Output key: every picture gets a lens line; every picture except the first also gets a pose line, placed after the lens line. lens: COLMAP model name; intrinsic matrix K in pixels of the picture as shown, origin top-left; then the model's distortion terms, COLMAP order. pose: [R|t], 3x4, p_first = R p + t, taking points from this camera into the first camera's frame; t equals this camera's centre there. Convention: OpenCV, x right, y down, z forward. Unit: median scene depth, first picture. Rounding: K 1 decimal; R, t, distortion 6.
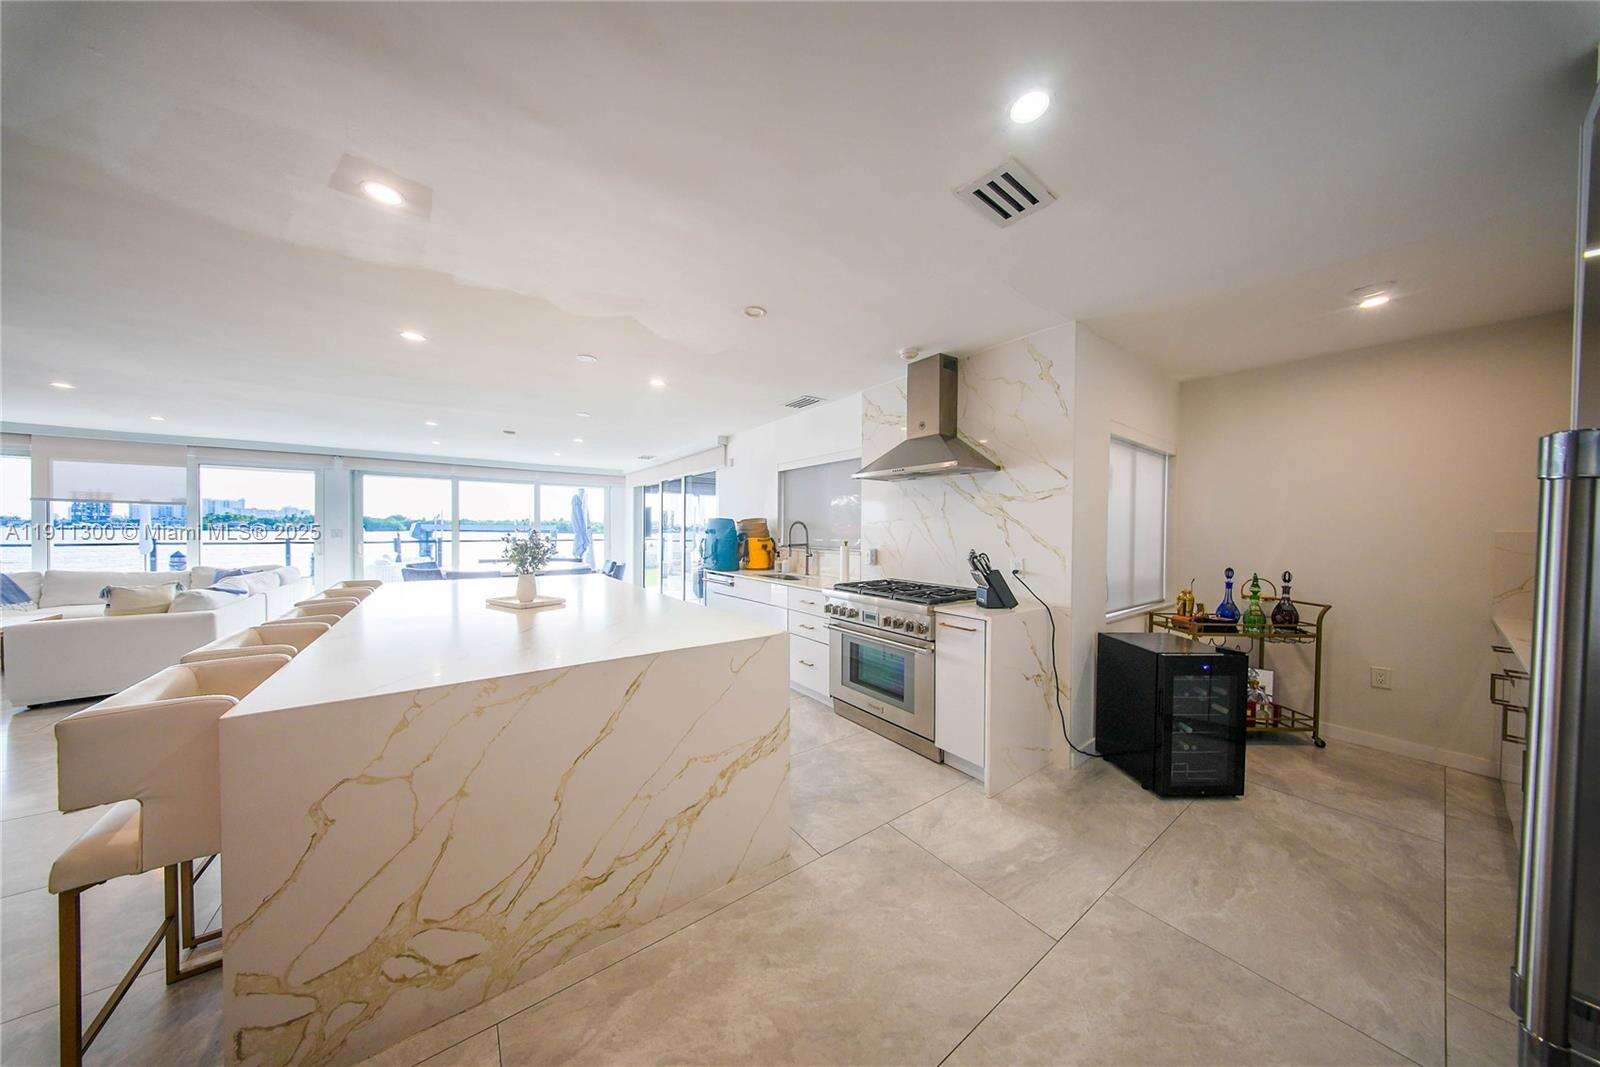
lens RADIAL K [[472.3, 0, 797.7], [0, 472.3, 535.8], [0, 0, 1]] dist [0.000512, -0.000014]
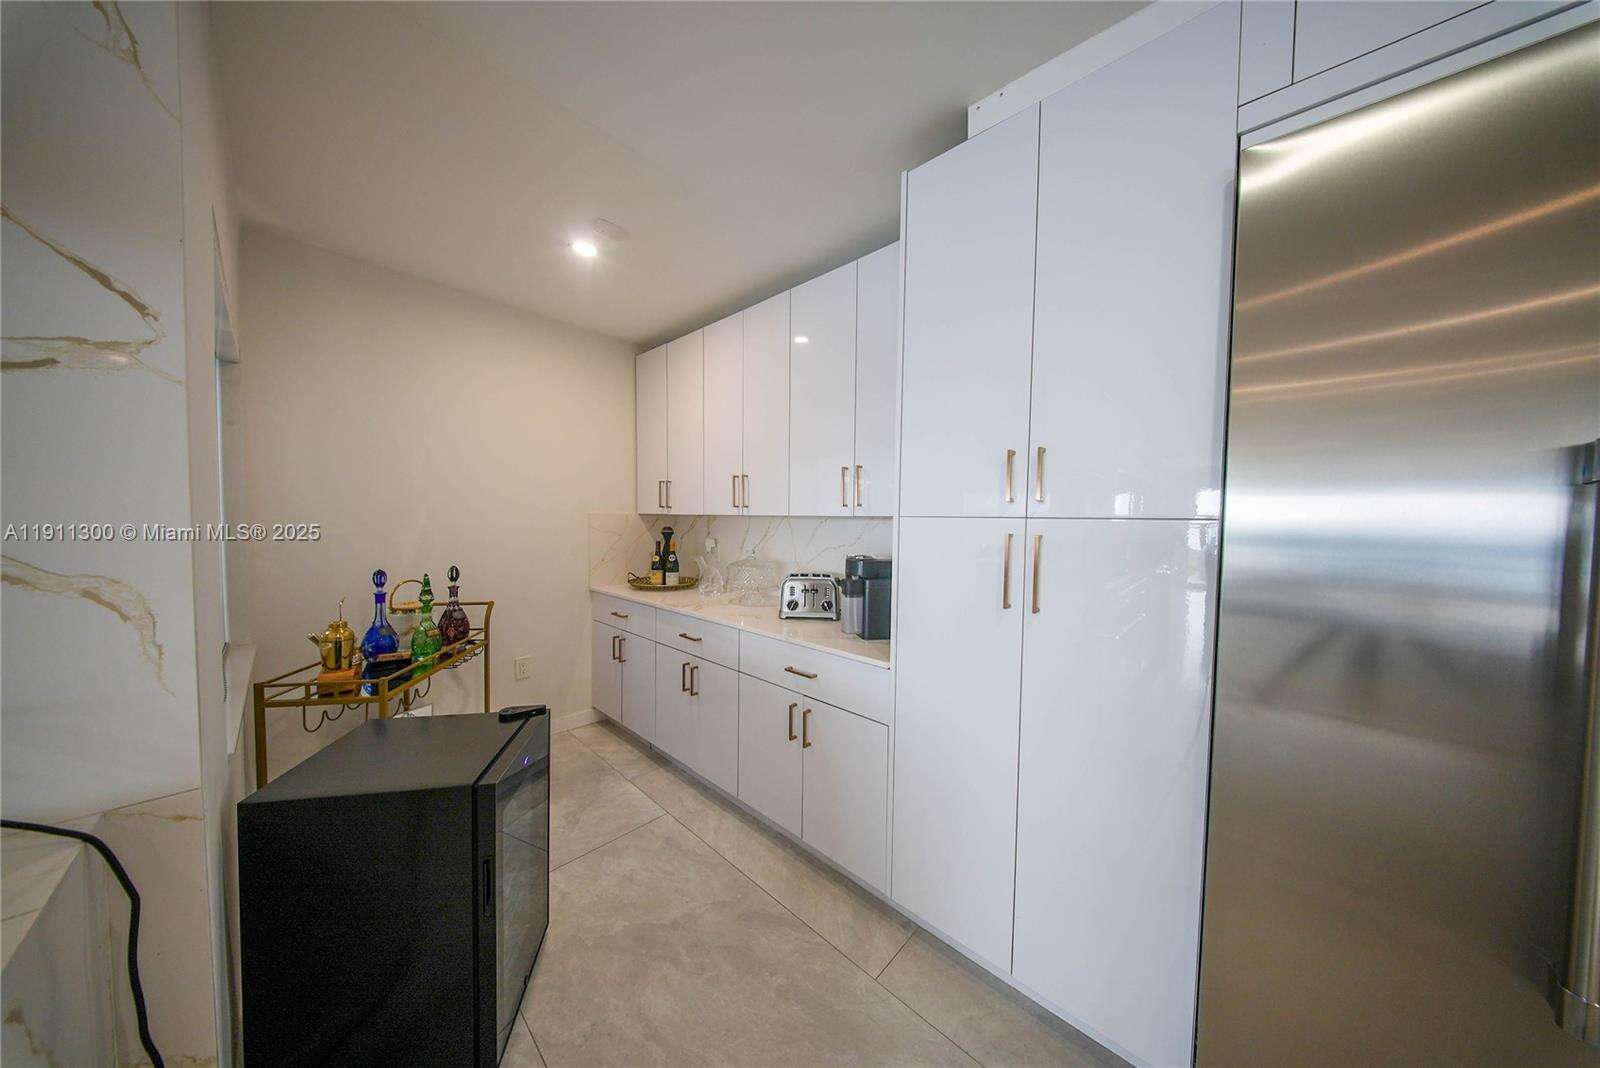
lens RADIAL K [[472.3, 0, 804.0], [0, 472.3, 532.5], [0, 0, 1]] dist [0.000512, -0.000014]
pose [[-0.199742, -0.041519, 0.978968, 0.194649], [-0.002881, 0.999122, 0.041786, -0.009285], [-0.979844, 0.005526, -0.199686, 0.579970]]
